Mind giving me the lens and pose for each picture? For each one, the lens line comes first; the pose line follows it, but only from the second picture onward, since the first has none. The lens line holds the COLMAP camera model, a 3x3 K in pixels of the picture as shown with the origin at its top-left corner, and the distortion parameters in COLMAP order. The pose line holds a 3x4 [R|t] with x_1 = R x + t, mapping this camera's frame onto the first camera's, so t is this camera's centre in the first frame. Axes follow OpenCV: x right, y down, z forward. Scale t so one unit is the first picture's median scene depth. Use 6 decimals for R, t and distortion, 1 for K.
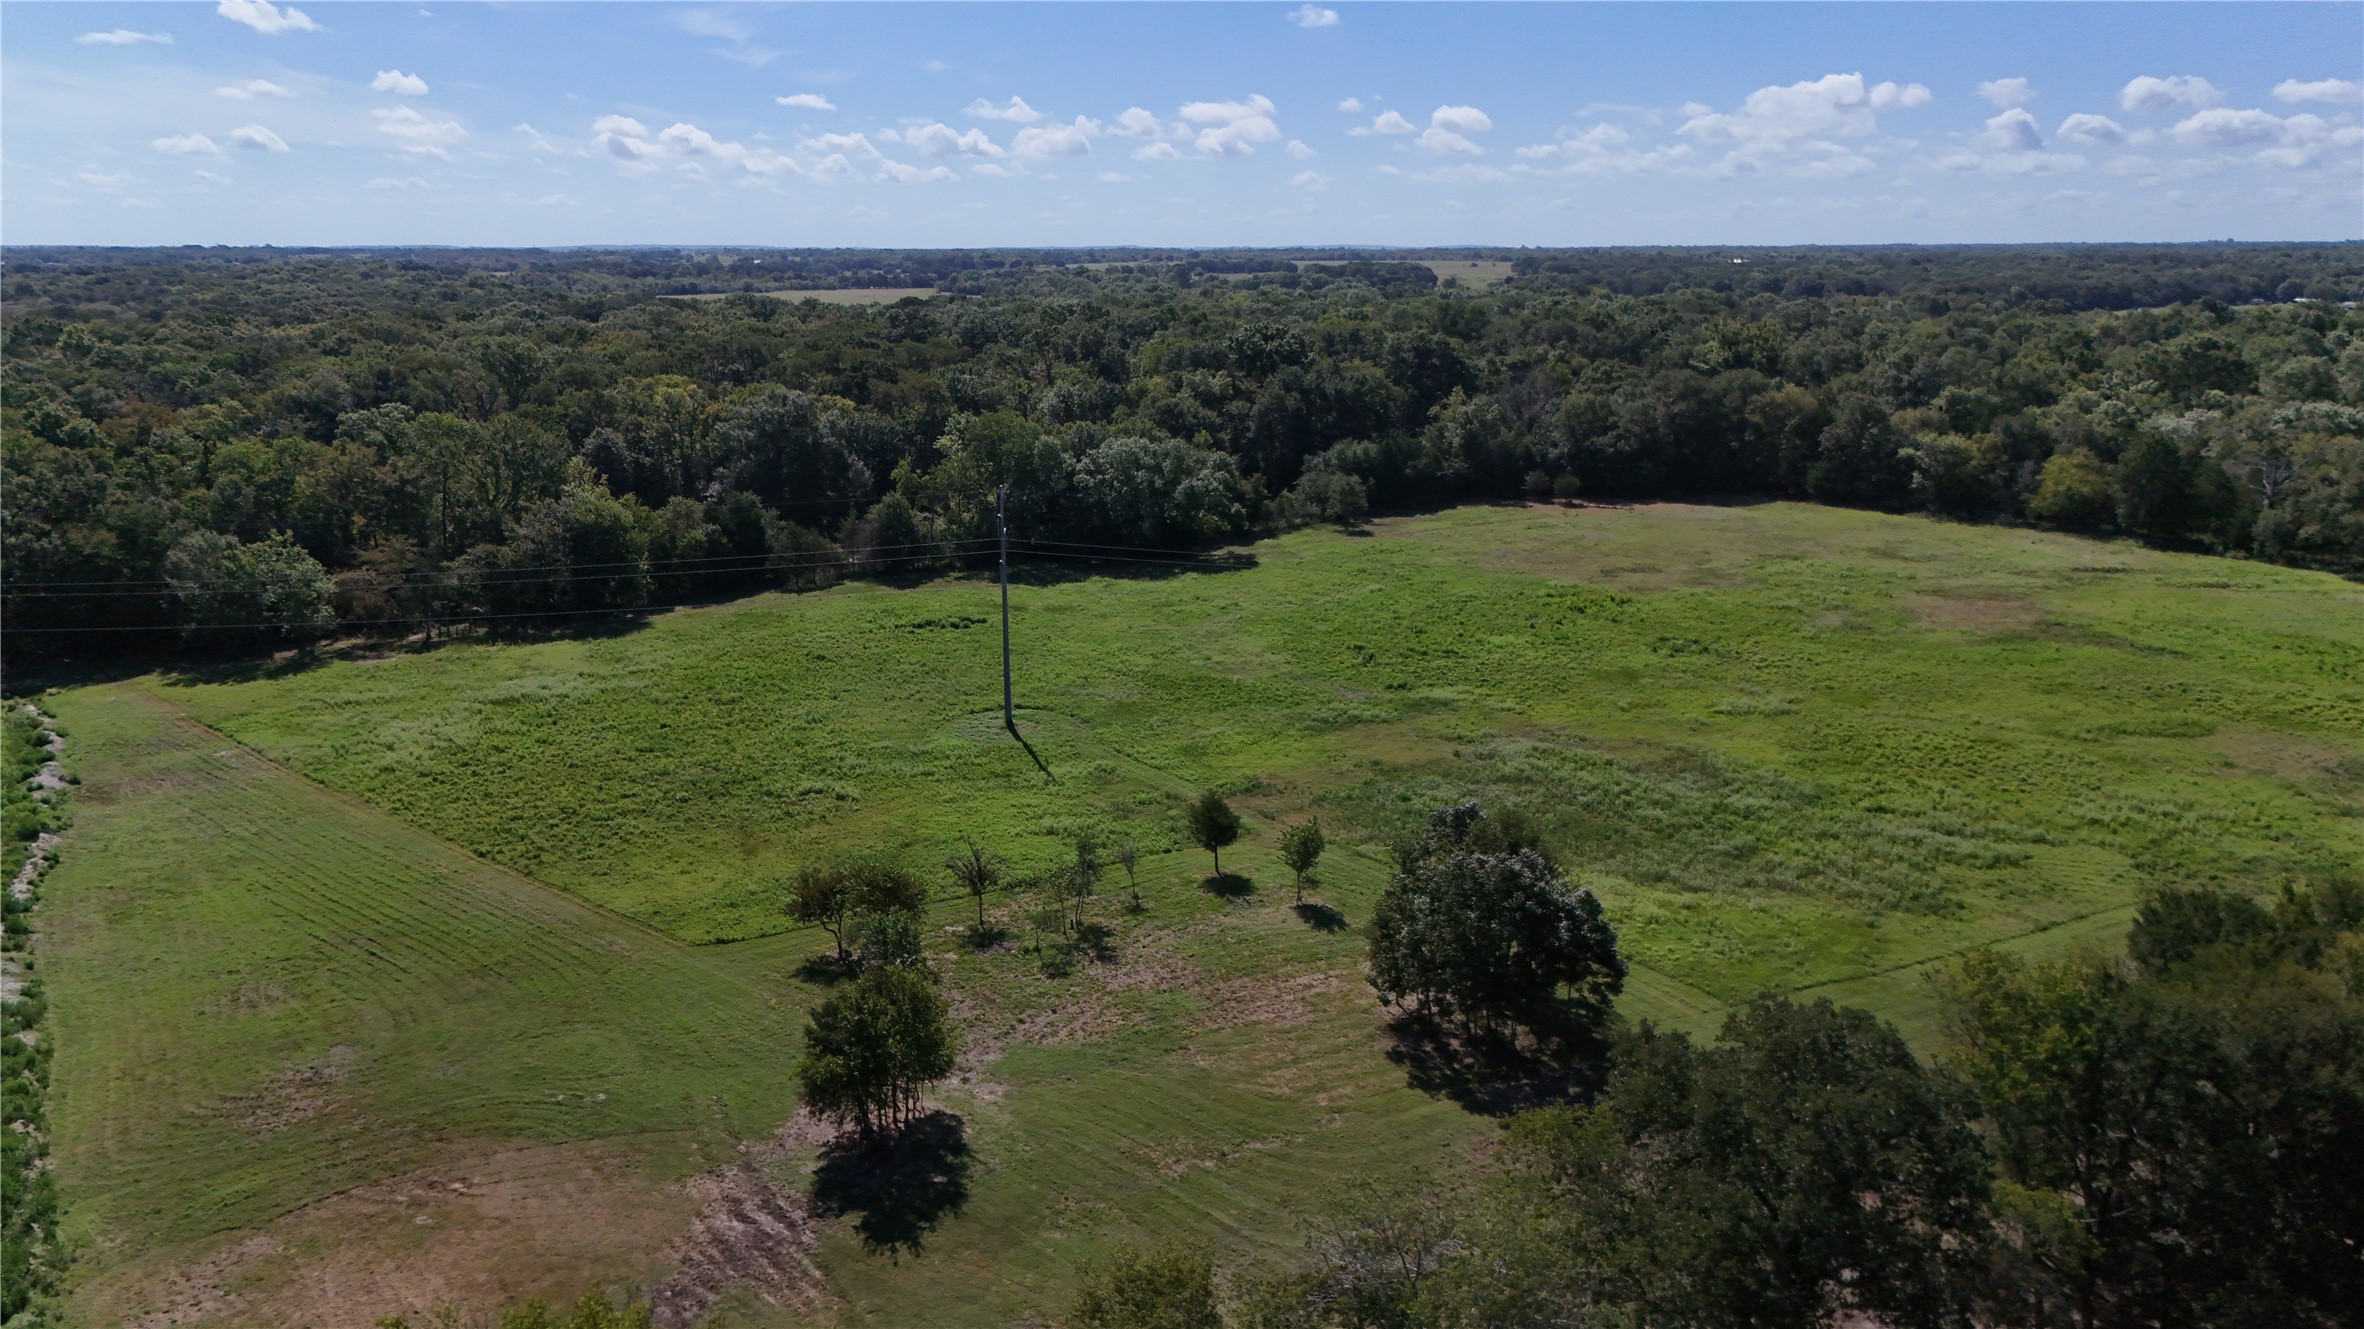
lens RADIAL K [[1774.2, 0, 1187.8], [0, 1774.2, 658.0], [0, 0, 1]] dist [0.117680, -0.129699]
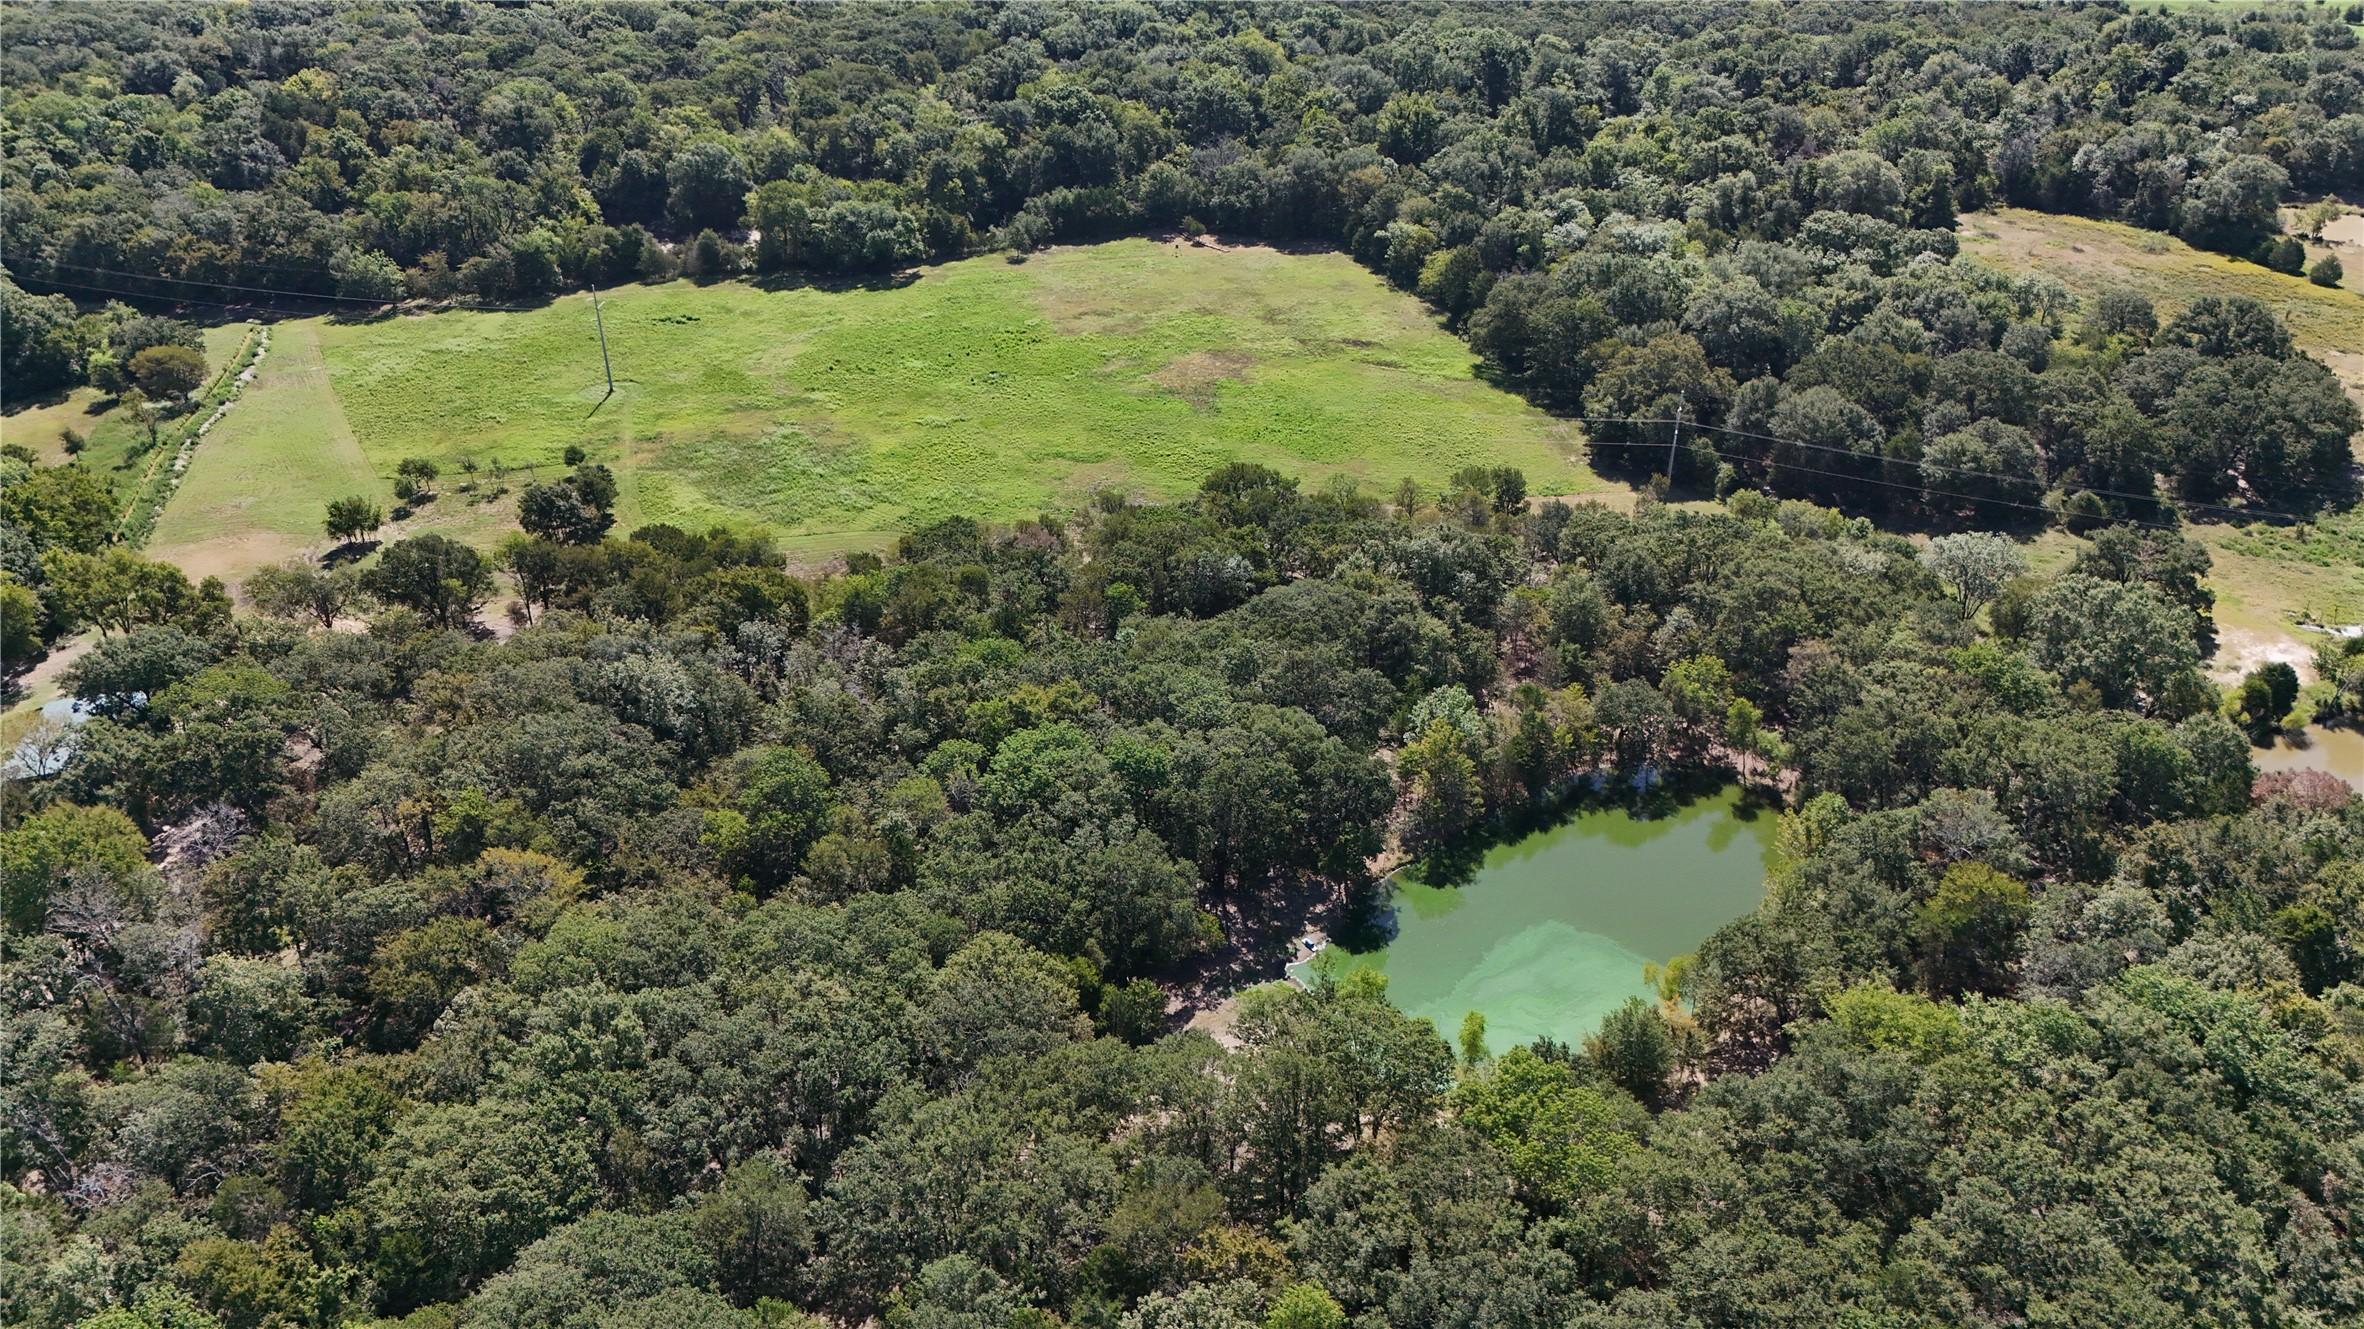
lens RADIAL K [[1774.2, 0, 1187.8], [0, 1774.2, 658.0], [0, 0, 1]] dist [0.117680, -0.129699]
pose [[0.952749, 0.148269, -0.265116, 0.686258], [-0.069606, 0.956123, 0.284578, -0.185952], [0.295677, -0.252678, 0.921265, -0.530974]]
